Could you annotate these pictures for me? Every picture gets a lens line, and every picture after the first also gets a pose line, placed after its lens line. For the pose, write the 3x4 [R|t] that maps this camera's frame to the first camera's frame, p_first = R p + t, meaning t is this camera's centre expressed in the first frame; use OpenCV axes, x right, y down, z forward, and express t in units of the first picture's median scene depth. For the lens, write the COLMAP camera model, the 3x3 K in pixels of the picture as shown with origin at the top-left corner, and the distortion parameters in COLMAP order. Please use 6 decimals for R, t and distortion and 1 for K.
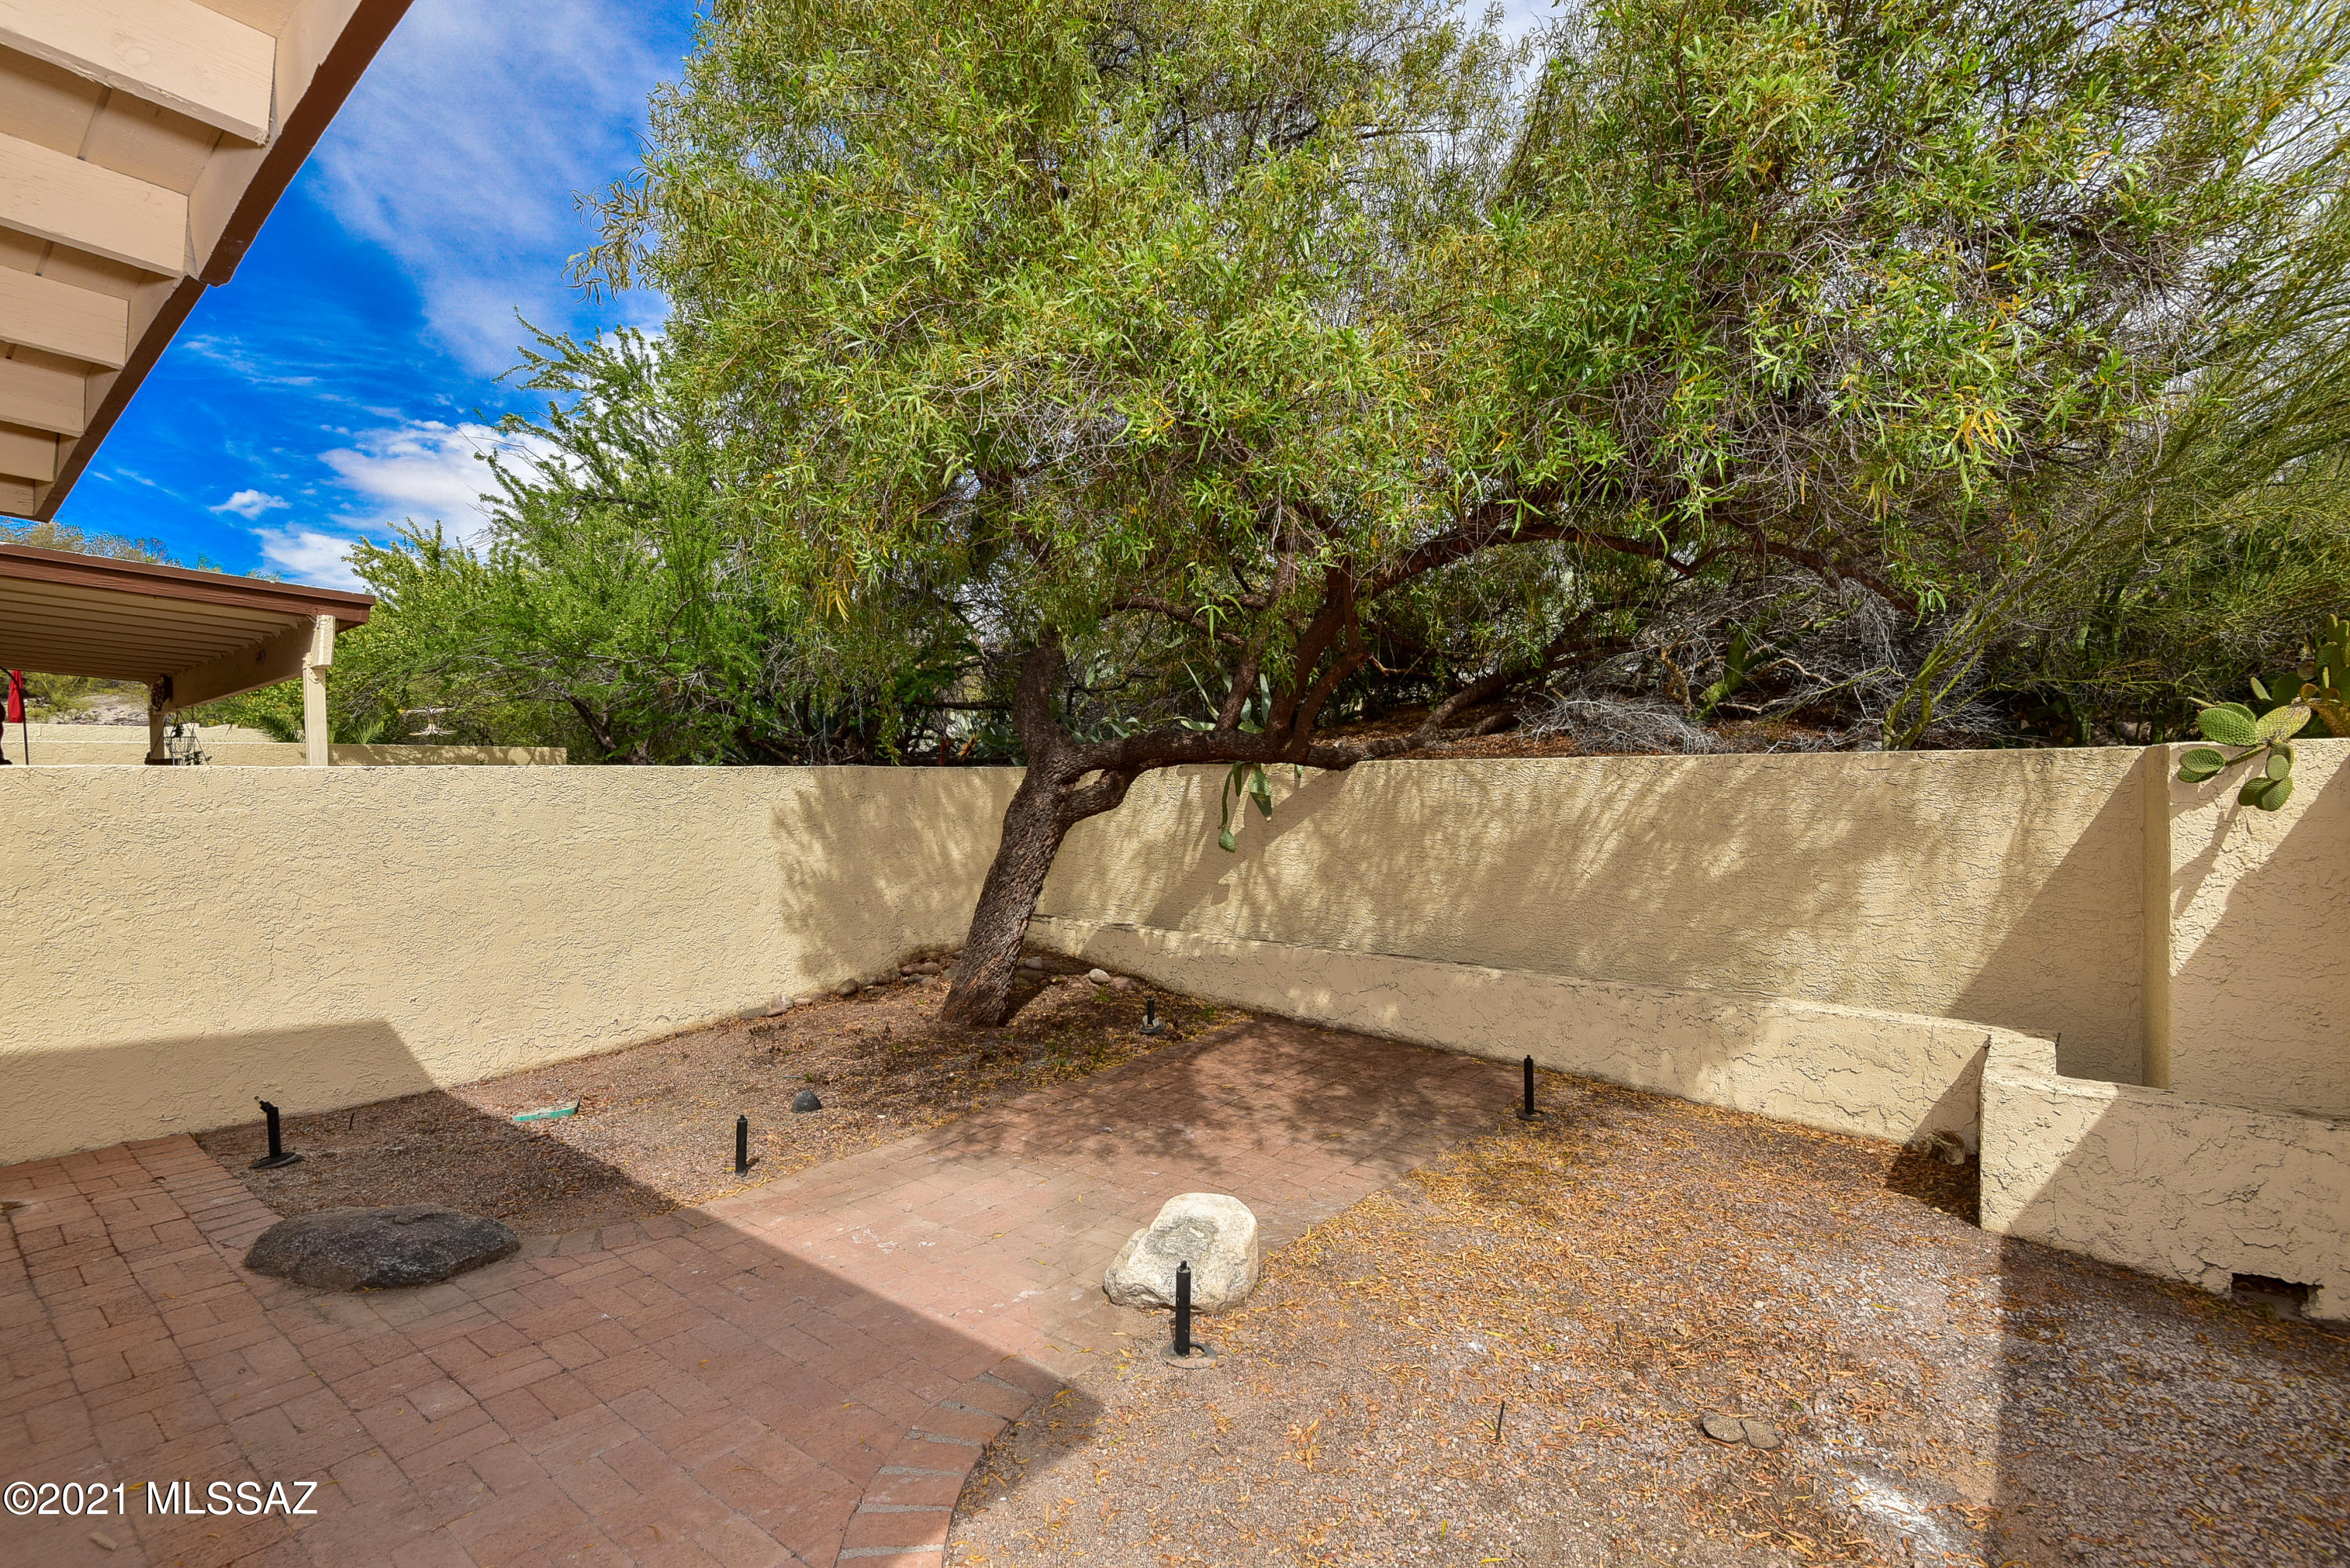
lens RADIAL K [[1069.0, 0, 1164.9], [0, 1069.0, 774.7], [0, 0, 1]] dist [-0.003392, -0.010725]
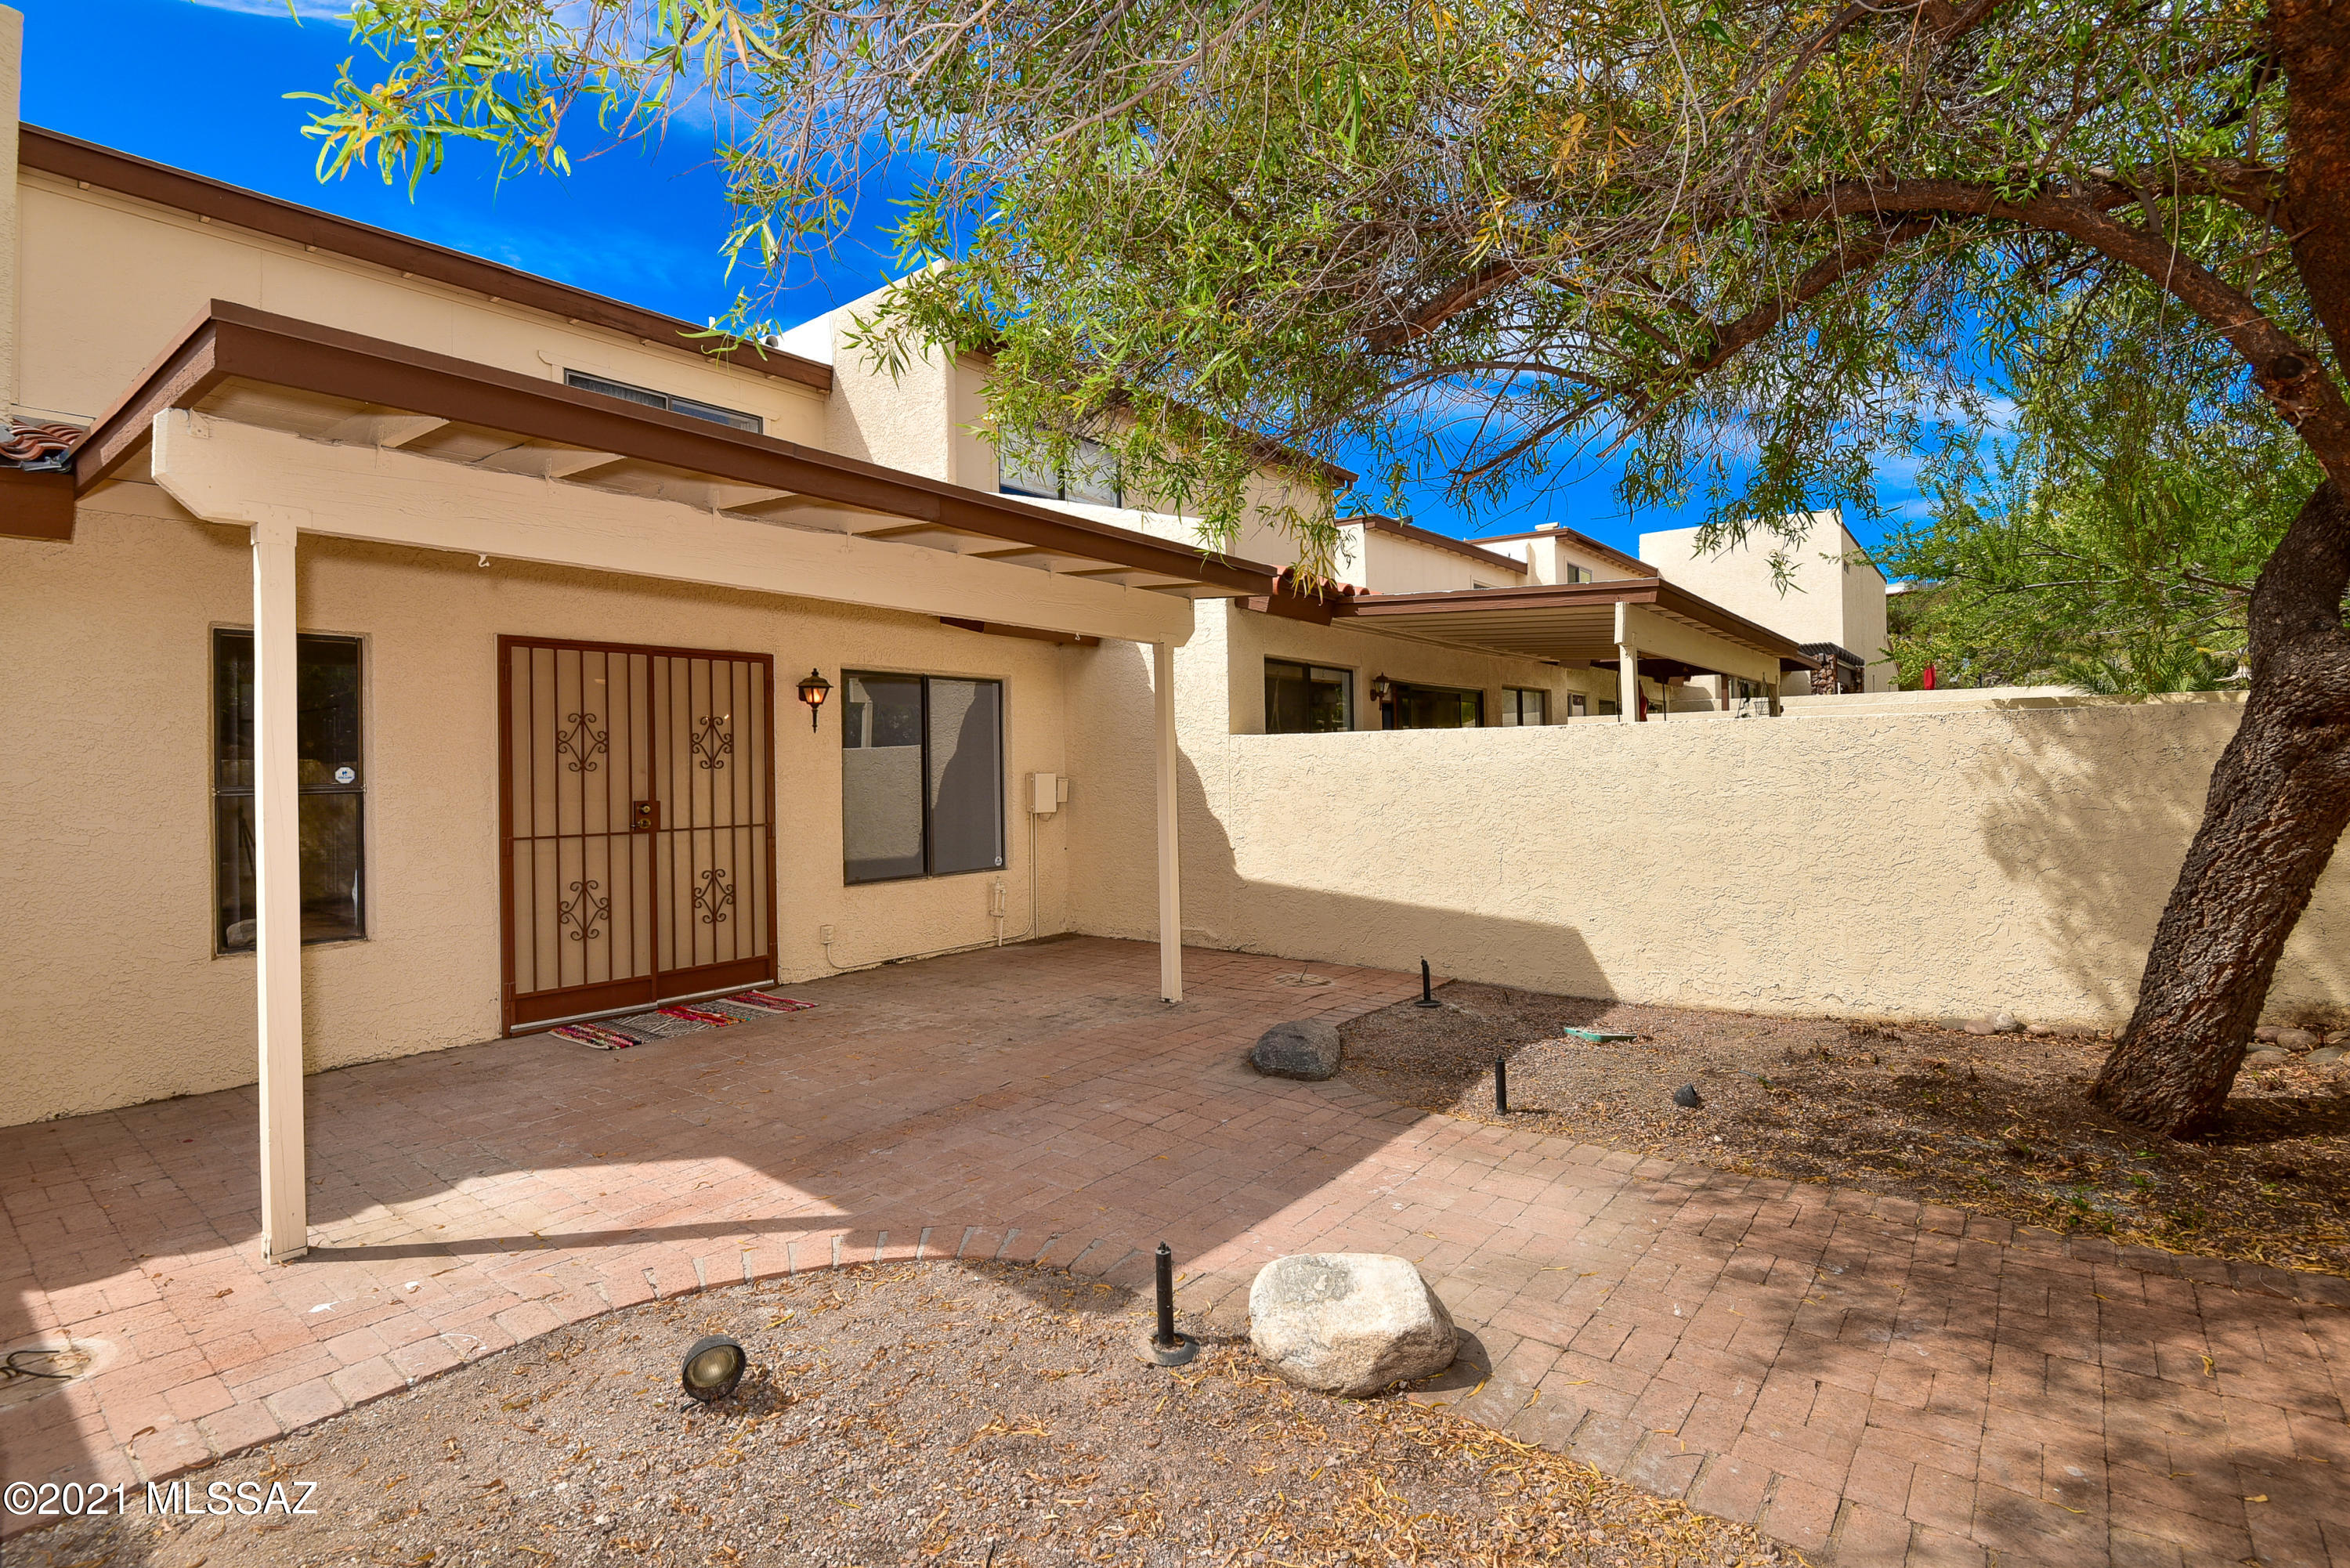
lens RADIAL K [[1105.2, 0, 1203.9], [0, 1105.2, 782.8], [0, 0, 1]] dist [-0.017459, -0.000566]
pose [[0.023462, 0.030194, -0.999269, 0.491666], [0.019701, 0.999336, 0.030658, 0.011058], [0.999531, -0.020406, 0.022852, 0.514161]]
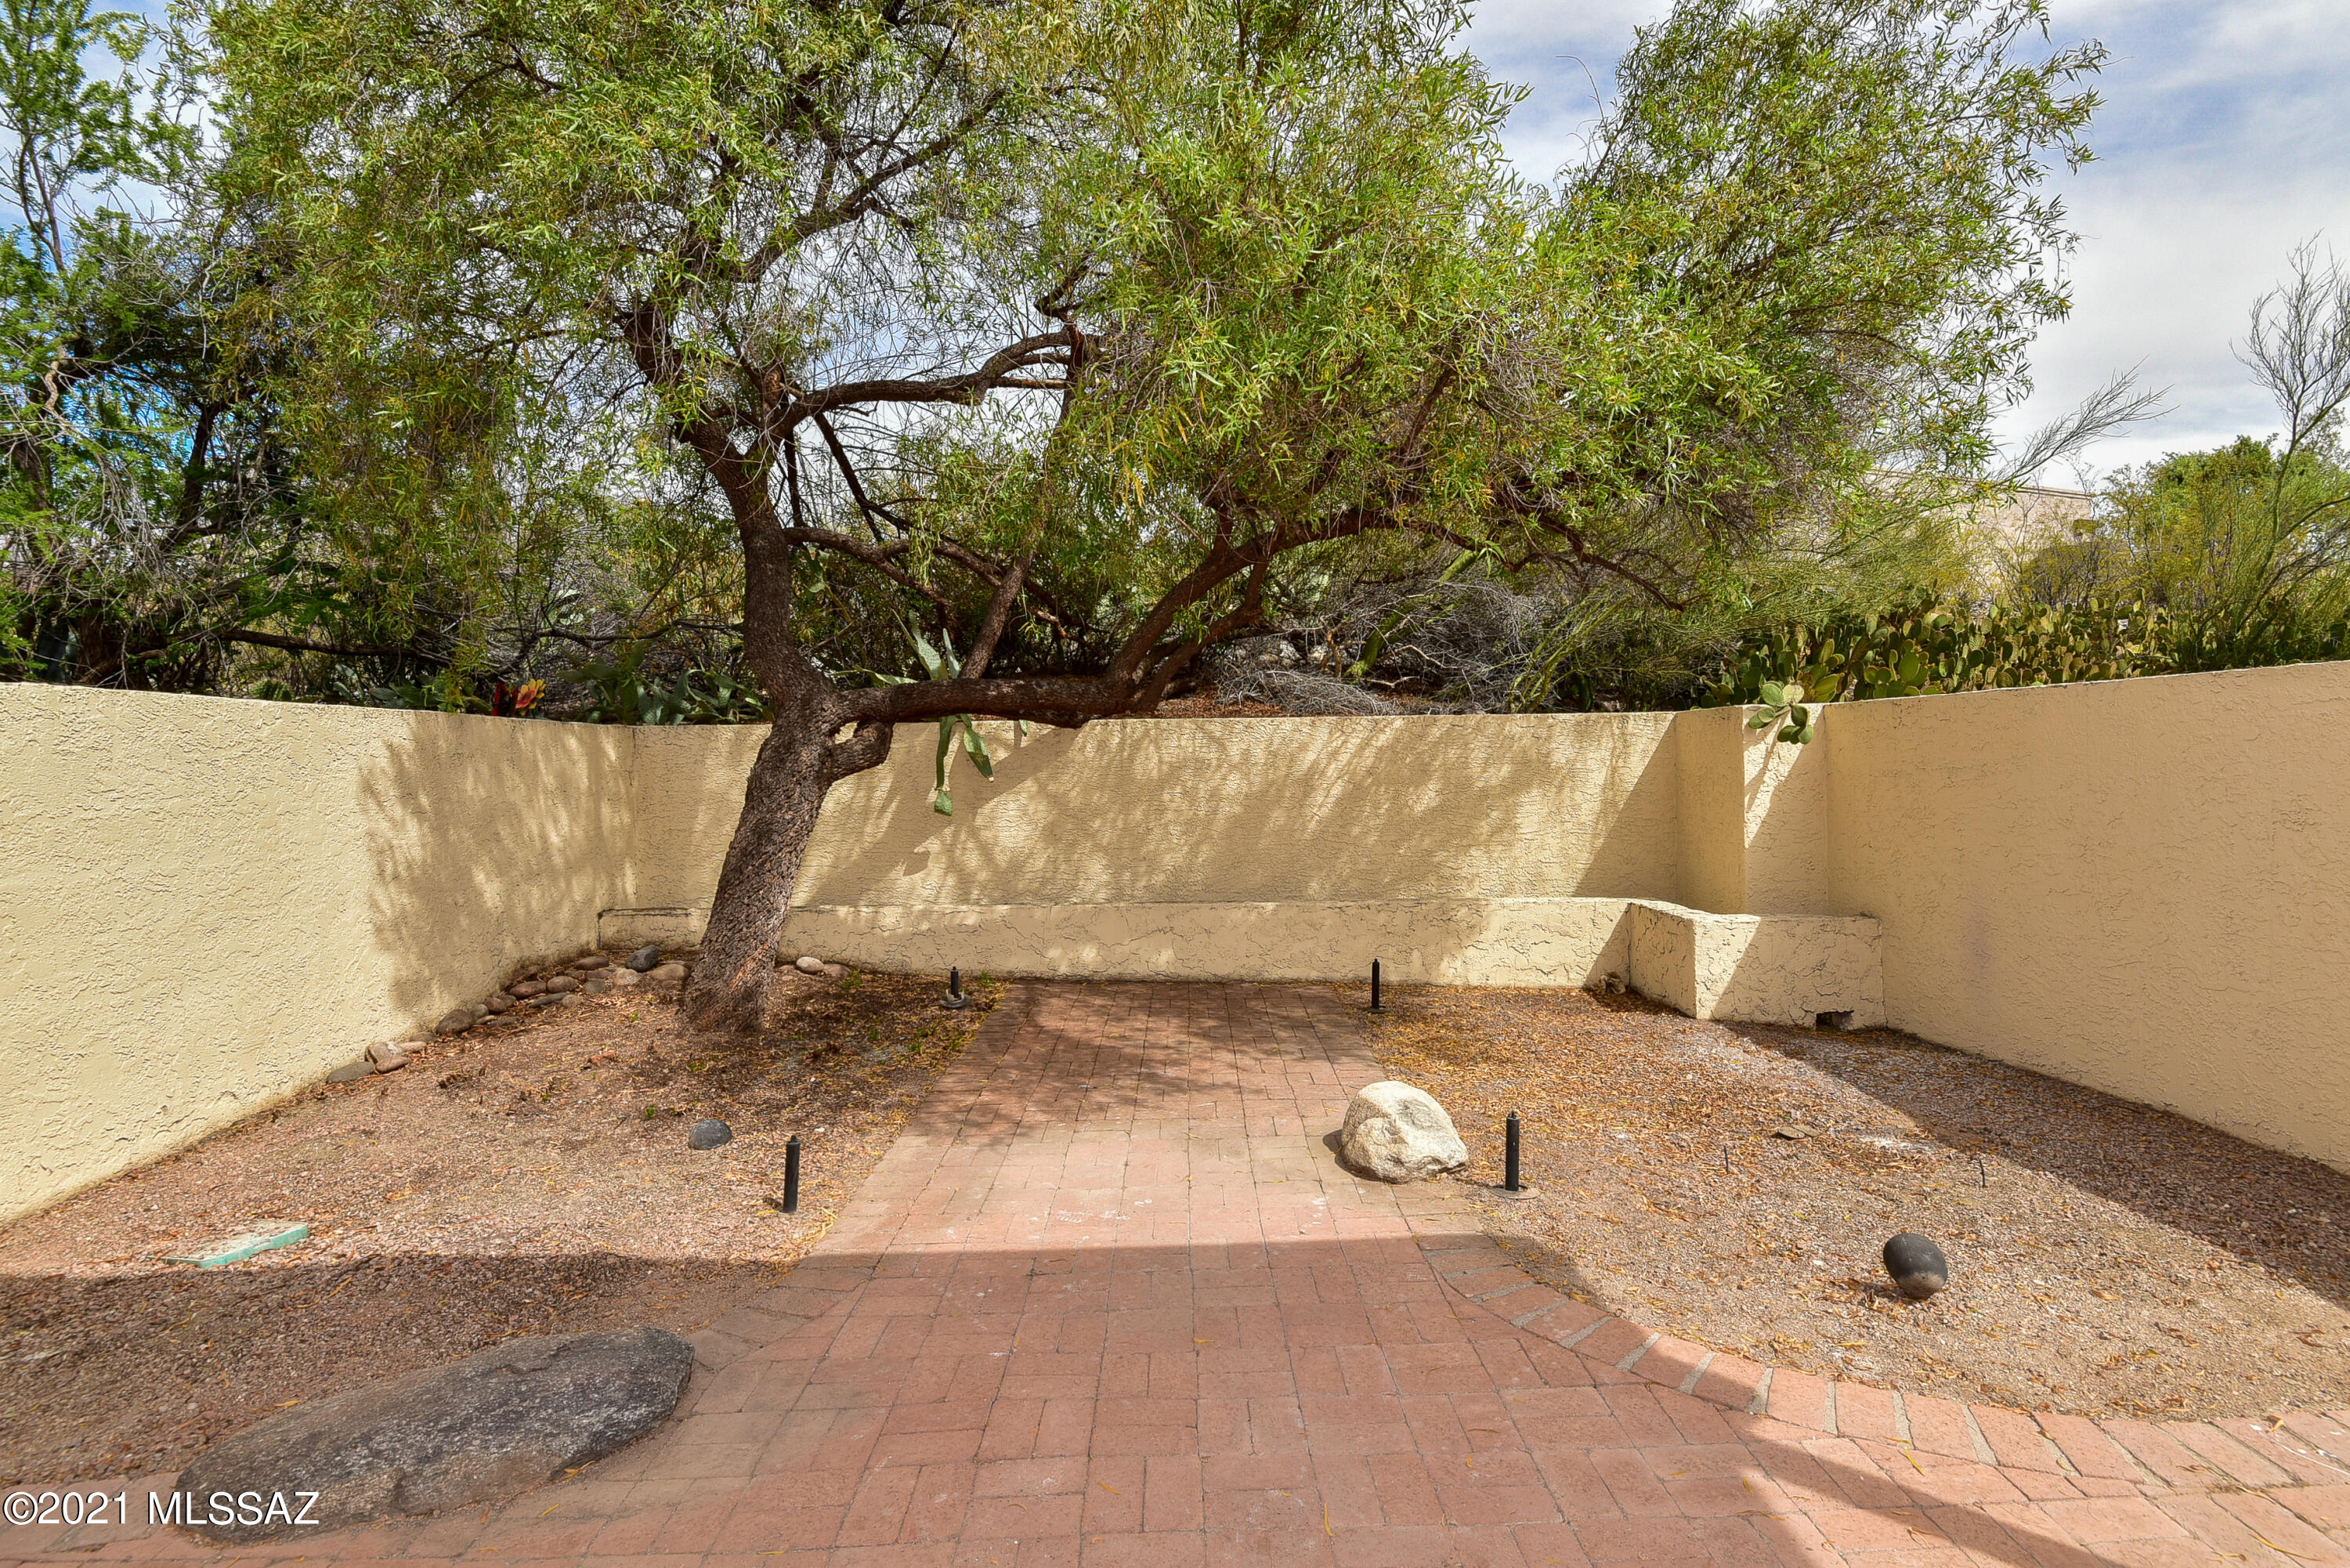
lens RADIAL K [[1105.2, 0, 1203.9], [0, 1105.2, 782.8], [0, 0, 1]] dist [-0.017459, -0.000566]
pose [[0.764634, -0.009870, 0.644389, -0.501164], [0.004453, 0.999940, 0.010031, 0.044687], [-0.644449, -0.004800, 0.764632, 0.156486]]
